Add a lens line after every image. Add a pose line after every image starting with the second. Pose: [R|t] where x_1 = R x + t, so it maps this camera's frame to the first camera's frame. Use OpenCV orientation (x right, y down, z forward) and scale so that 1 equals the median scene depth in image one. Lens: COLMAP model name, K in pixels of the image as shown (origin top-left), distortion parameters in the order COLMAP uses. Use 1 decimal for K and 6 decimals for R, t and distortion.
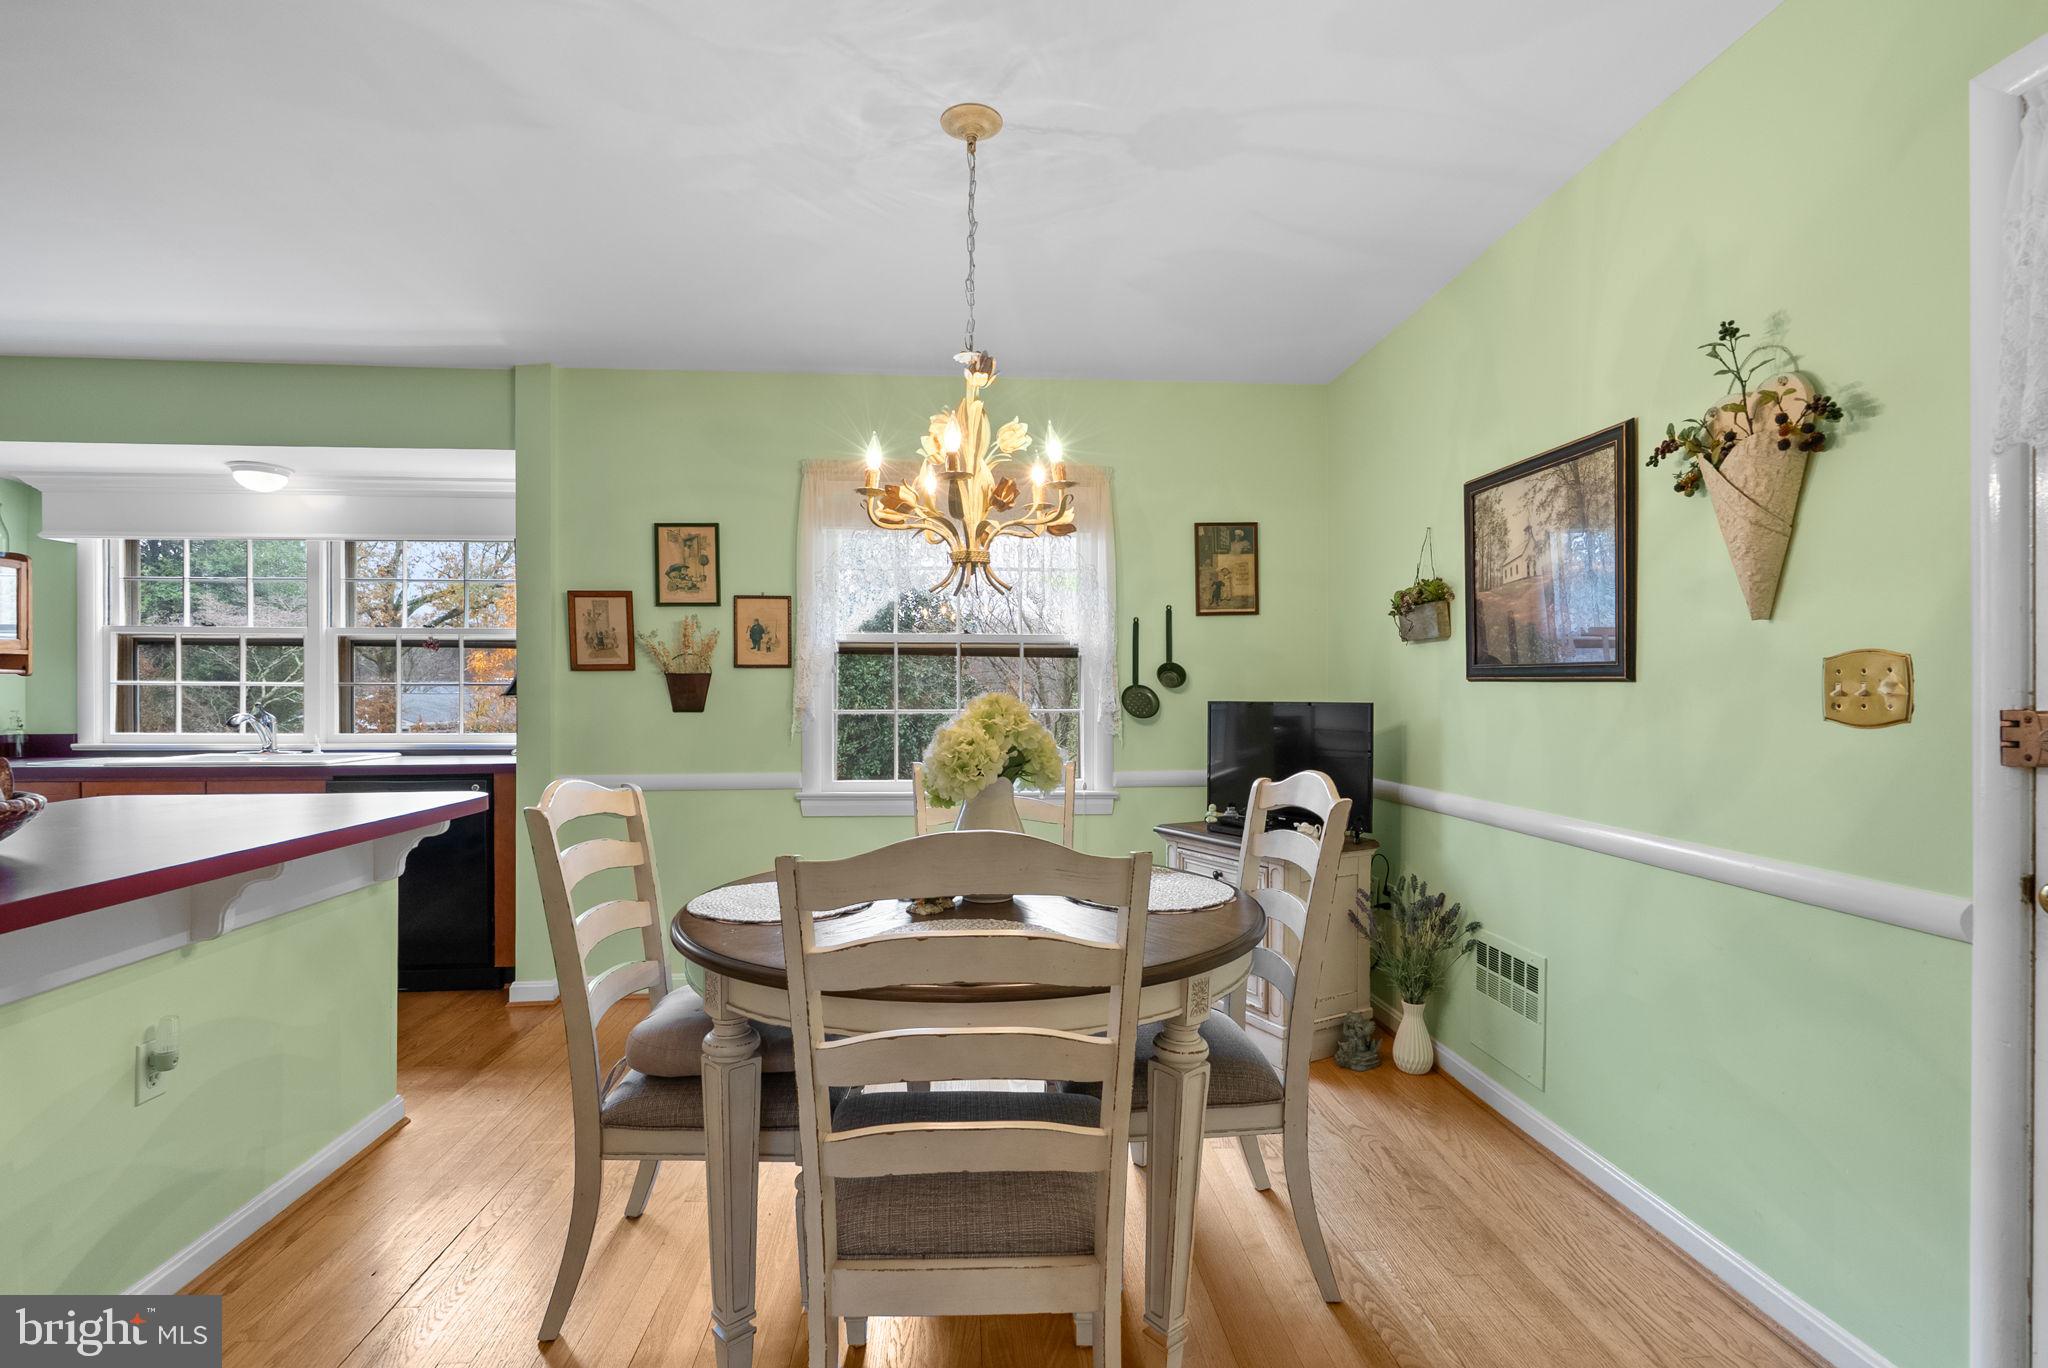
lens RADIAL K [[932.9, 0, 1017.0], [0, 932.9, 691.6], [0, 0, 1]] dist [-0.001187, -0.000040]
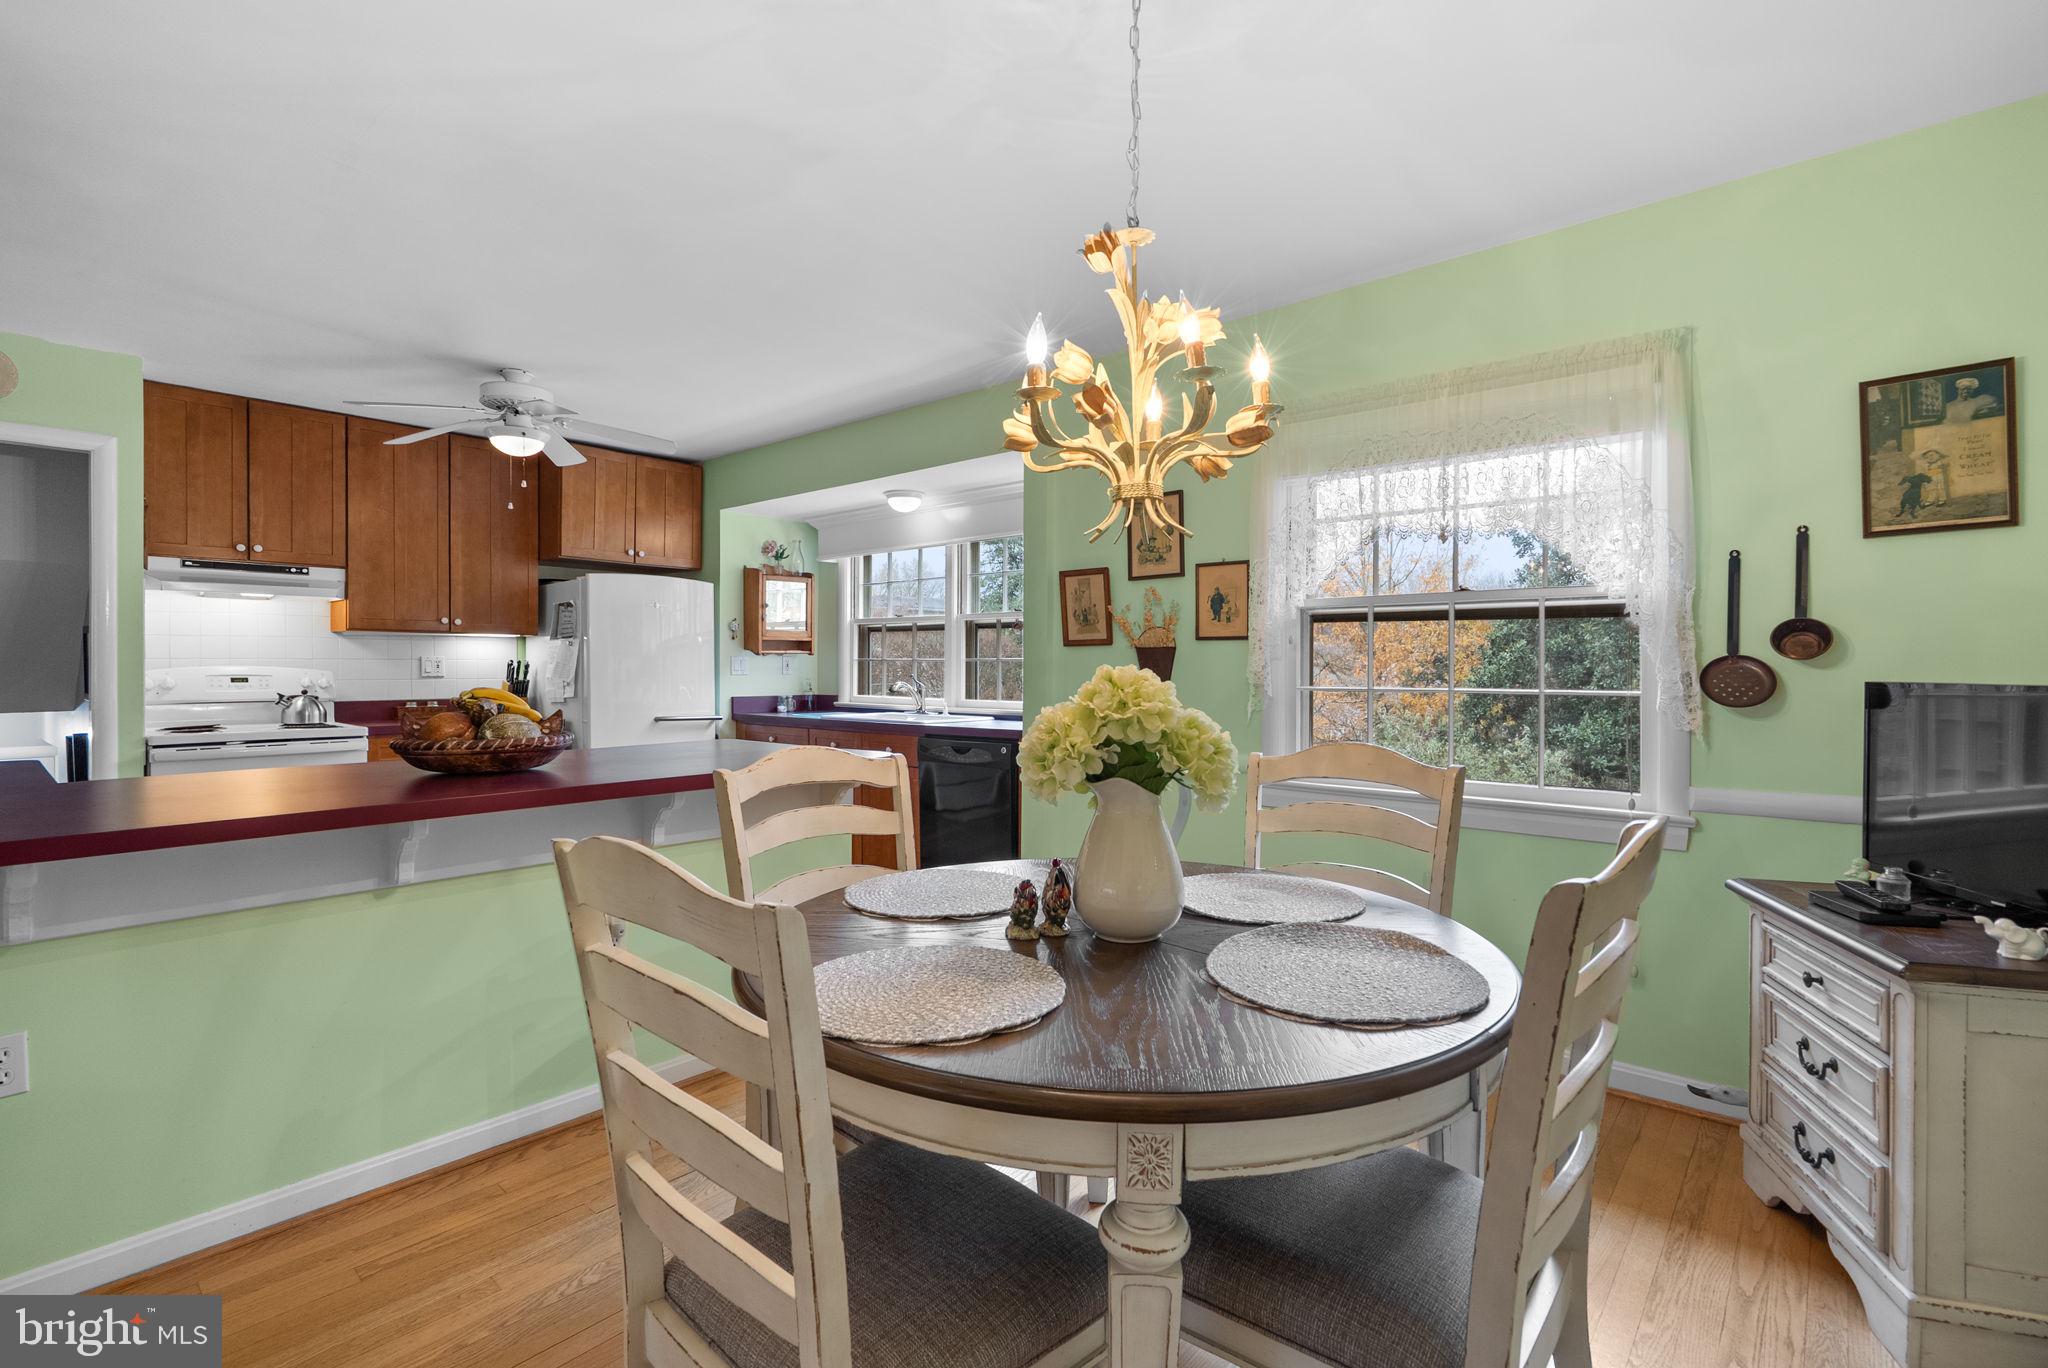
lens RADIAL K [[928.4, 0, 1029.1], [0, 928.4, 676.4], [0, 0, 1]] dist [0.000854, -0.000113]
pose [[0.713430, 0.007973, -0.700681, 0.238409], [0.000712, 0.999927, 0.012103, -0.000583], [0.700726, -0.009134, 0.713372, 0.210101]]
